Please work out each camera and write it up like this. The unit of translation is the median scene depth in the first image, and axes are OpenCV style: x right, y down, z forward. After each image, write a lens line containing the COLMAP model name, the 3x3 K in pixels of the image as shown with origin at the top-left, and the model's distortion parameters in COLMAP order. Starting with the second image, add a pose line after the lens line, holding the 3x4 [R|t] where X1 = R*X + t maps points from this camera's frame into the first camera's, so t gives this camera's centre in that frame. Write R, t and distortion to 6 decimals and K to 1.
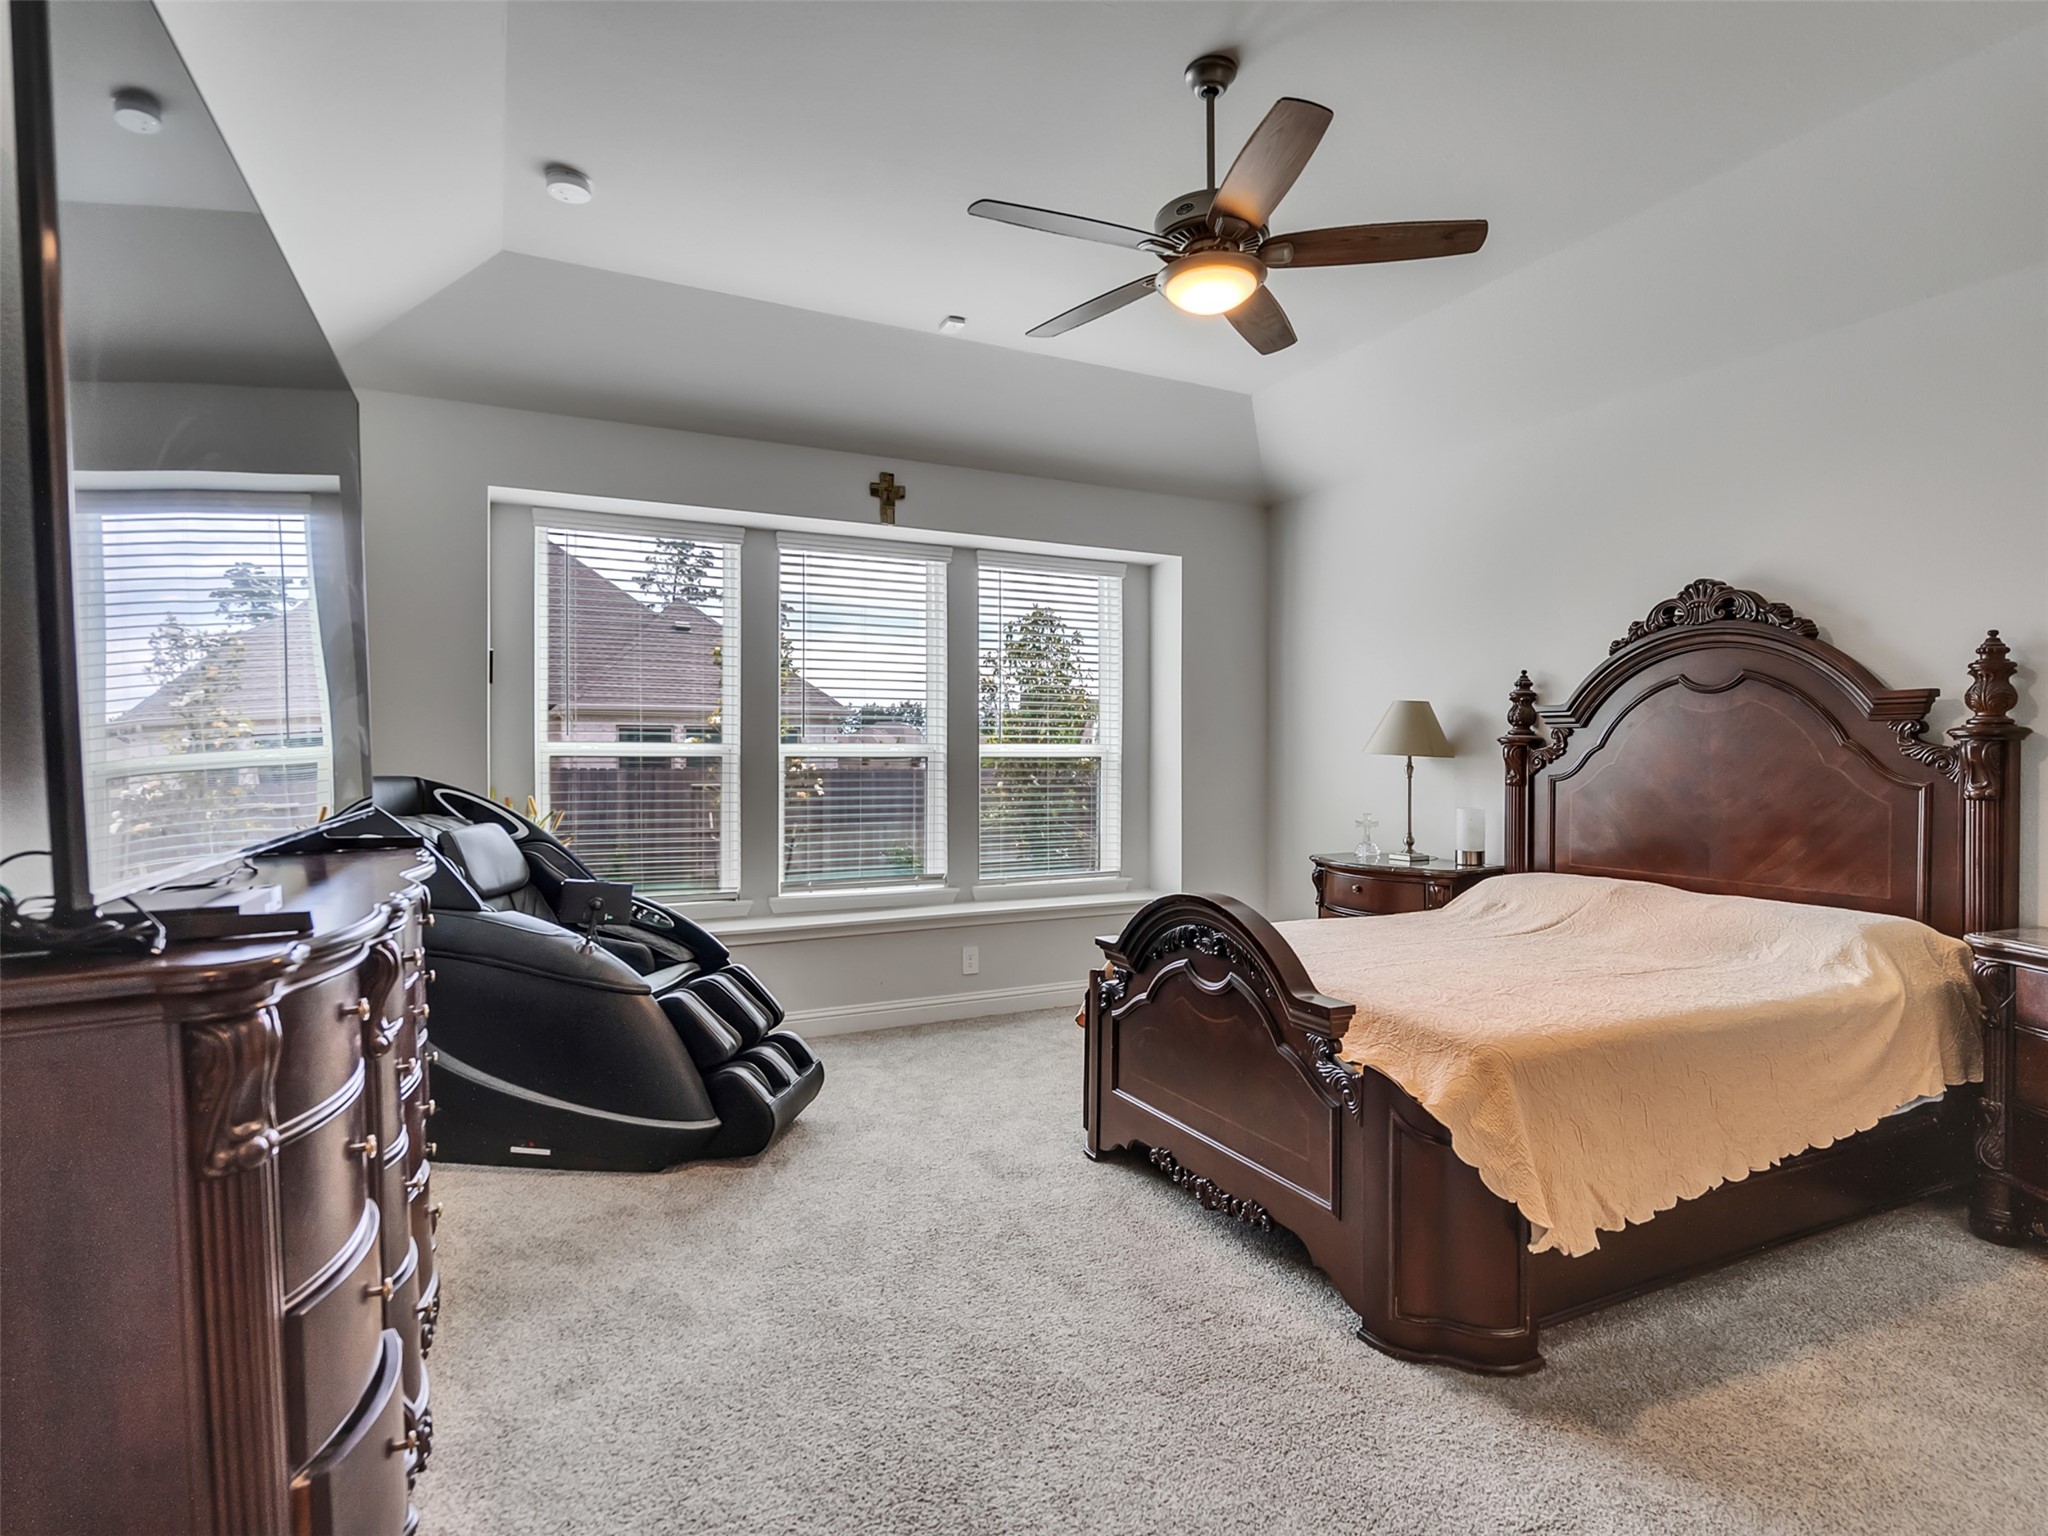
lens RADIAL K [[1023.6, 0, 1003.6], [0, 1023.6, 764.2], [0, 0, 1]] dist [0.004768, -0.000609]
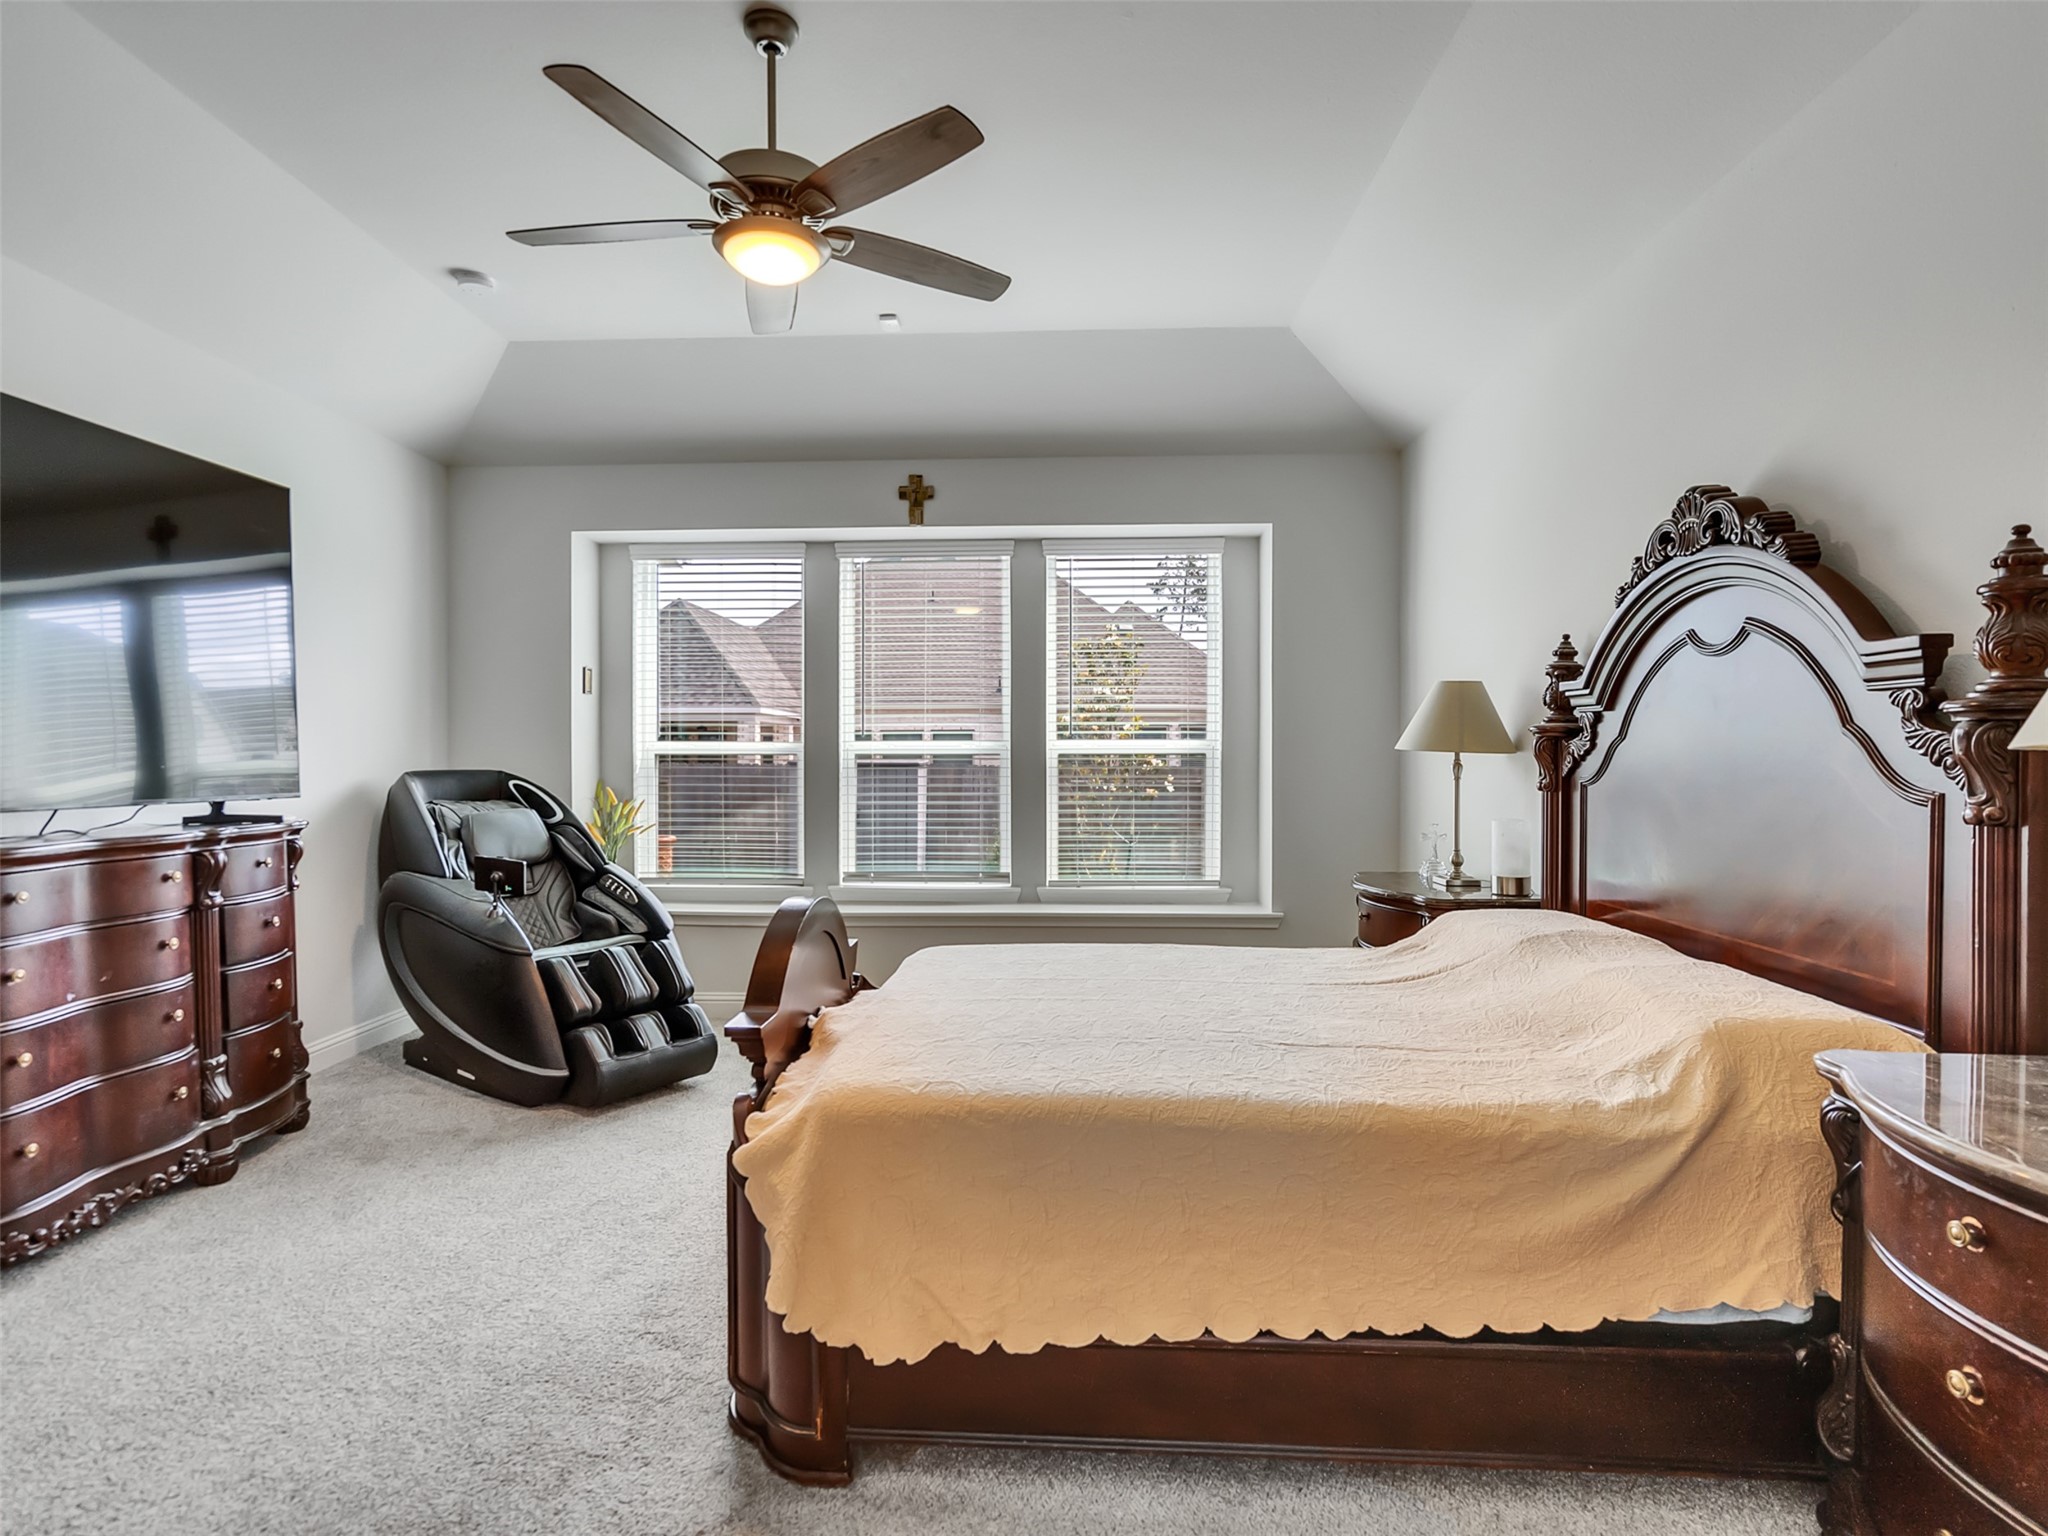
lens RADIAL K [[1023.6, 0, 1003.3], [0, 1023.6, 768.0], [0, 0, 1]] dist [0.004768, -0.000609]
pose [[0.880777, 0.004327, -0.473512, 0.447801], [-0.001069, 0.999974, 0.007149, -0.000451], [0.473530, -0.005791, 0.880759, 0.143631]]
